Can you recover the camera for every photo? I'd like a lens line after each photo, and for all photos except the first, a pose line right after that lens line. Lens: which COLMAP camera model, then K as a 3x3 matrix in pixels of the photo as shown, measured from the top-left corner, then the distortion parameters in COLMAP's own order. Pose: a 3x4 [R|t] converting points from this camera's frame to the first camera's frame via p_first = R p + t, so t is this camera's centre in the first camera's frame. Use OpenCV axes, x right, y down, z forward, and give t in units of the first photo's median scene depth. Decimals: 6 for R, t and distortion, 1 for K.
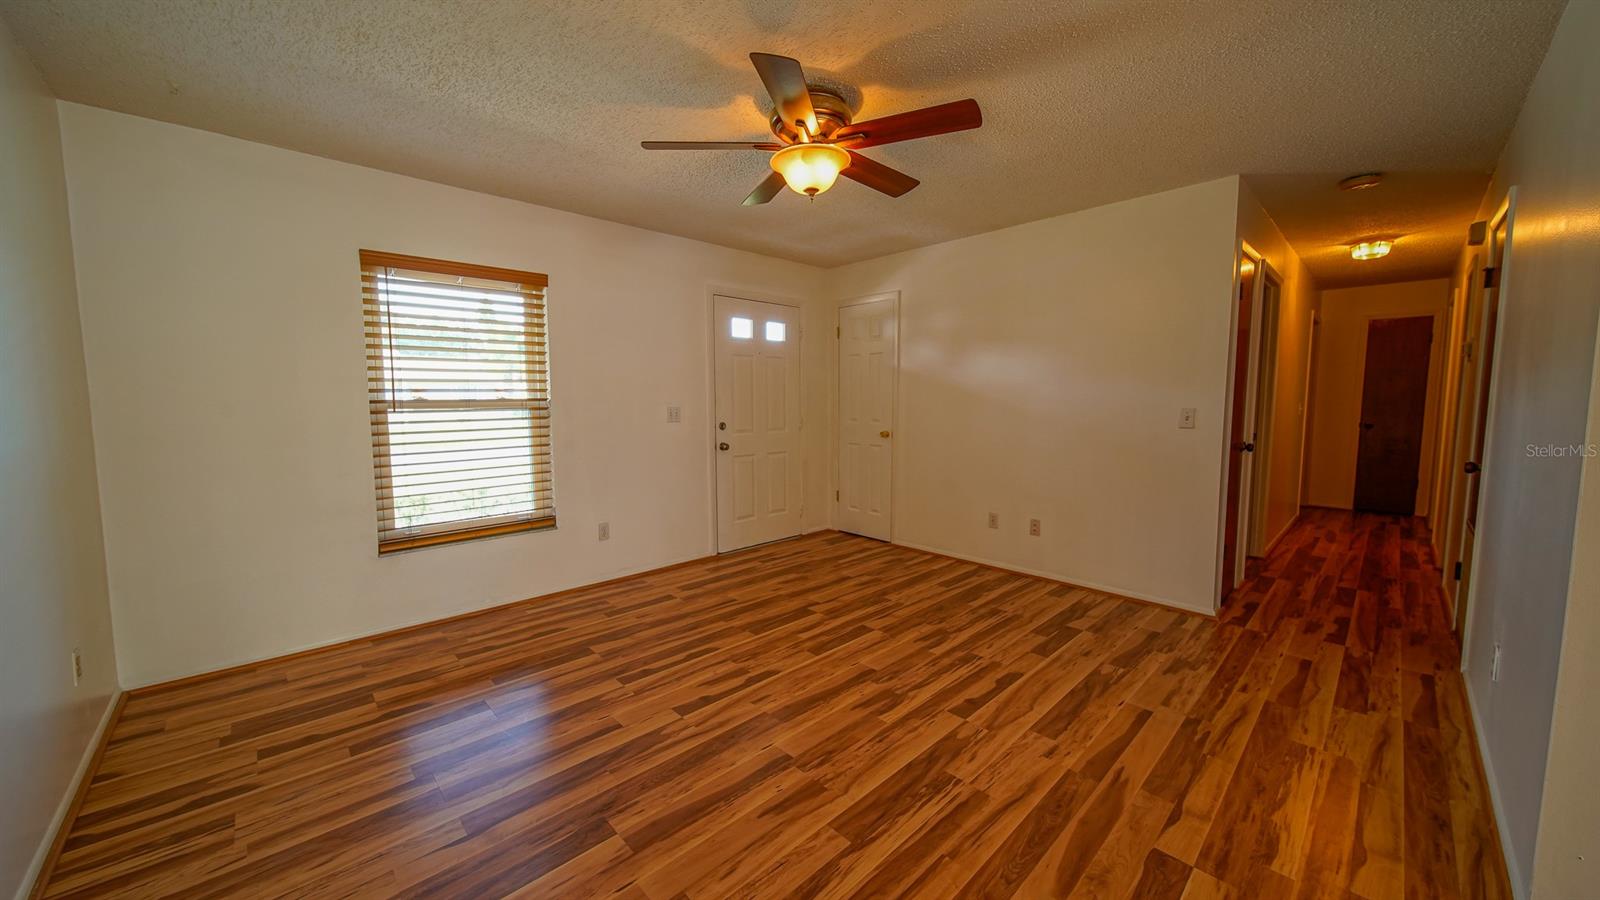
lens RADIAL K [[565.8, 0, 797.5], [0, 565.8, 446.6], [0, 0, 1]] dist [0.000709, -0.000108]
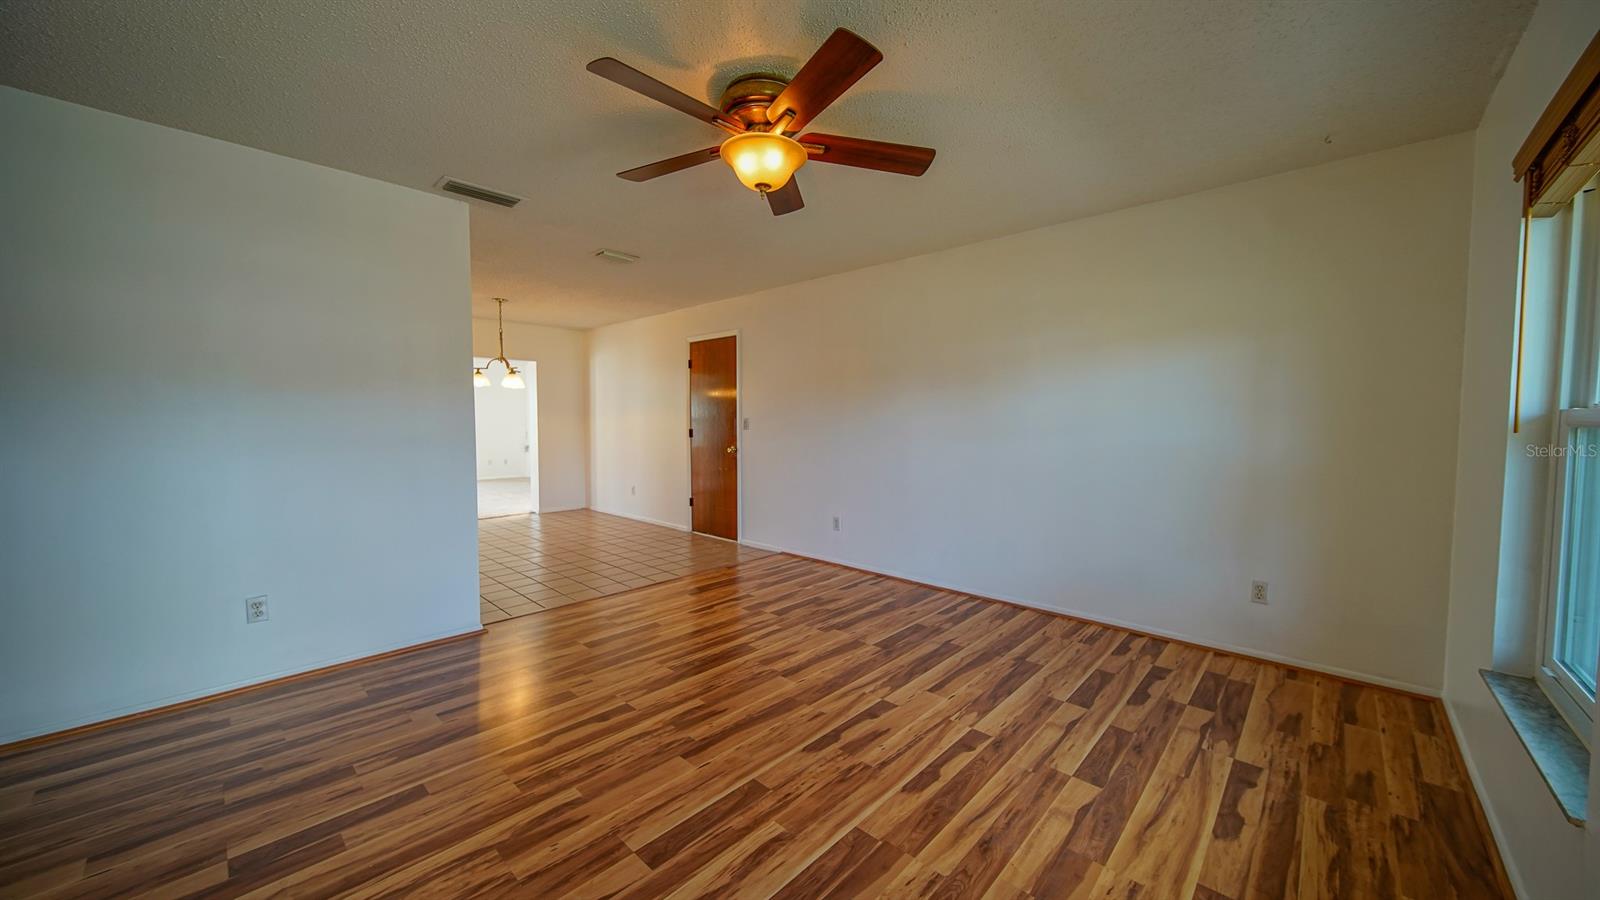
lens RADIAL K [[565.8, 0, 797.5], [0, 565.8, 446.6], [0, 0, 1]] dist [0.000709, -0.000108]
pose [[-0.998407, 0.004595, -0.056237, 0.017513], [-0.002745, 0.991542, 0.129759, -0.121480], [0.056357, 0.129707, -0.989949, 1.571548]]
